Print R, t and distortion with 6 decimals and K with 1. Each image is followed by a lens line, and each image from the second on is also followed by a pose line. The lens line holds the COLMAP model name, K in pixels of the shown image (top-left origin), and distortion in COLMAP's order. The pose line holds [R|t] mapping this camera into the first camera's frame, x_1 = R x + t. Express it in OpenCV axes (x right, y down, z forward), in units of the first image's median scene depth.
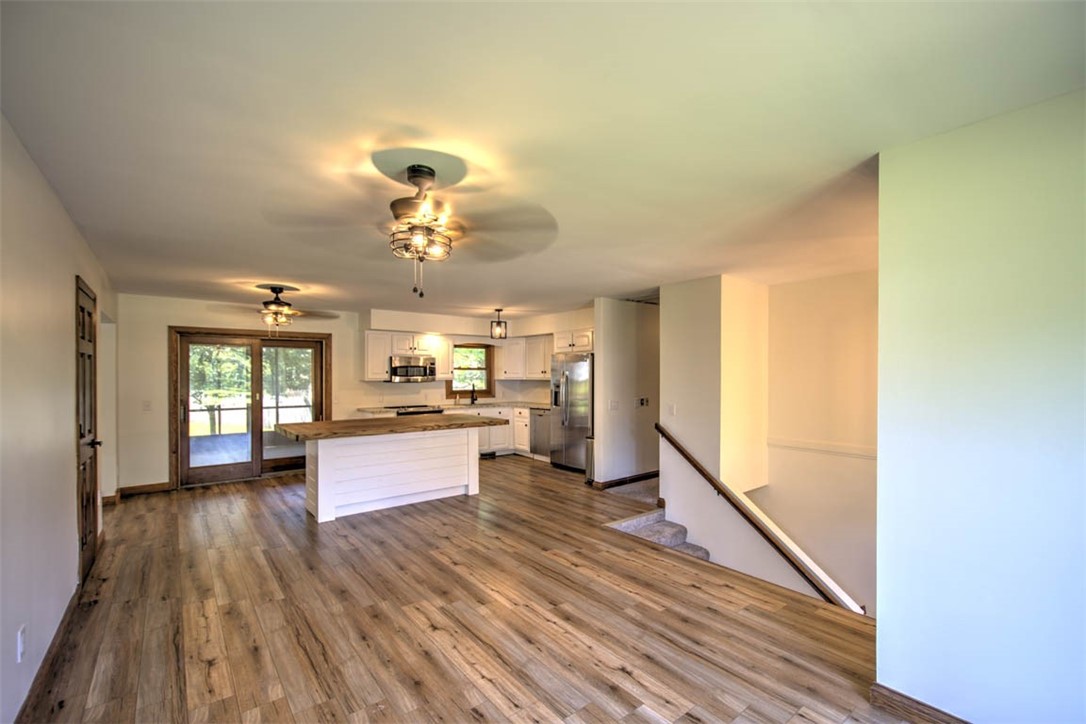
lens RADIAL K [[462.3, 0, 539.1], [0, 462.3, 377.0], [0, 0, 1]] dist [0.001756, -0.002358]
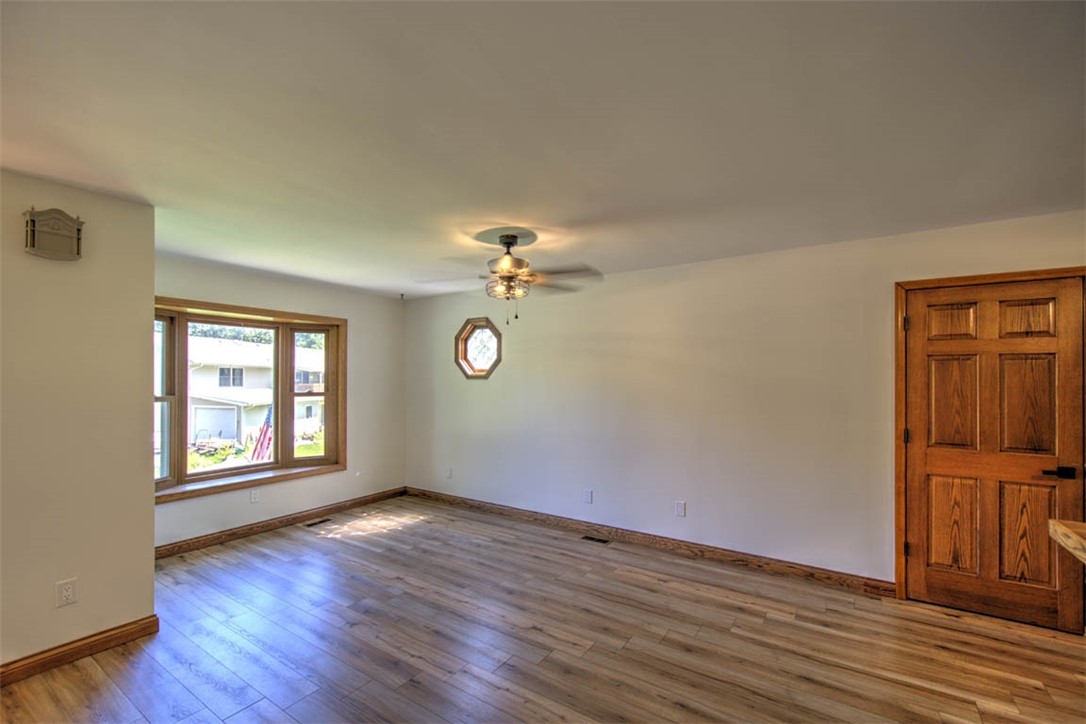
lens RADIAL K [[462.3, 0, 538.4], [0, 462.3, 373.9], [0, 0, 1]] dist [0.001756, -0.002358]
pose [[-0.951551, -0.007041, -0.307409, 0.031300], [-0.004805, 0.999956, -0.008031, -0.001495], [0.307453, -0.006165, -0.951543, 0.743345]]
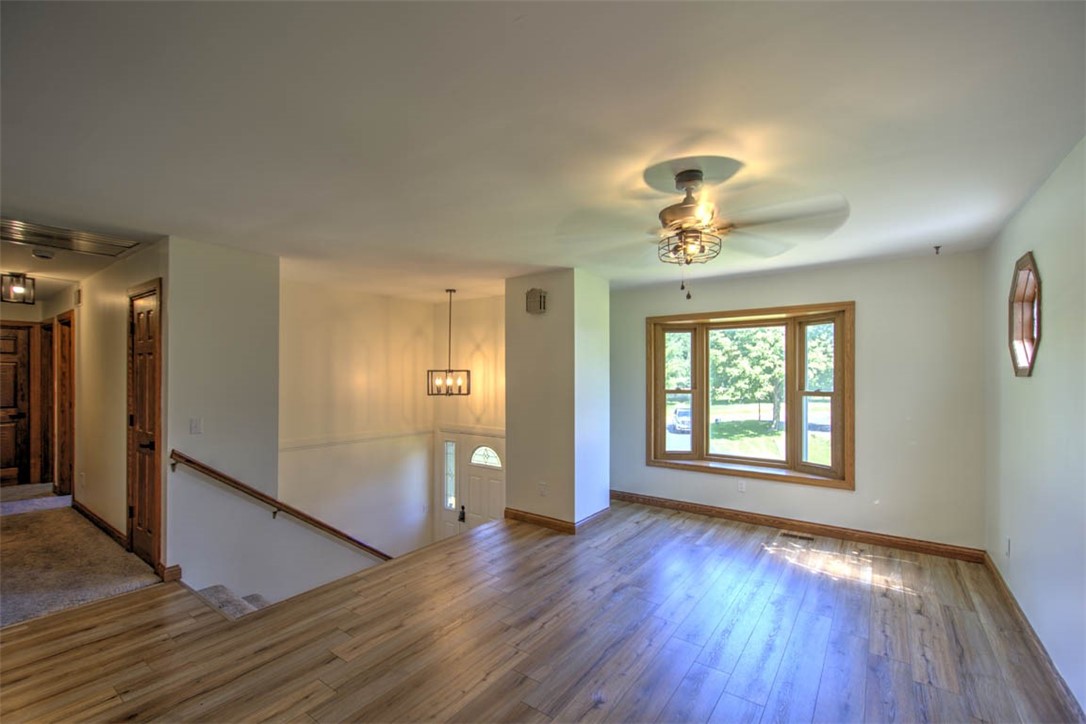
lens RADIAL K [[462.3, 0, 541.5], [0, 462.3, 377.0], [0, 0, 1]] dist [0.001756, -0.002358]
pose [[-0.264369, -0.006069, 0.964403, -0.356582], [0.003090, 0.999970, 0.007139, -0.002586], [-0.964417, 0.004867, -0.264342, 0.489811]]
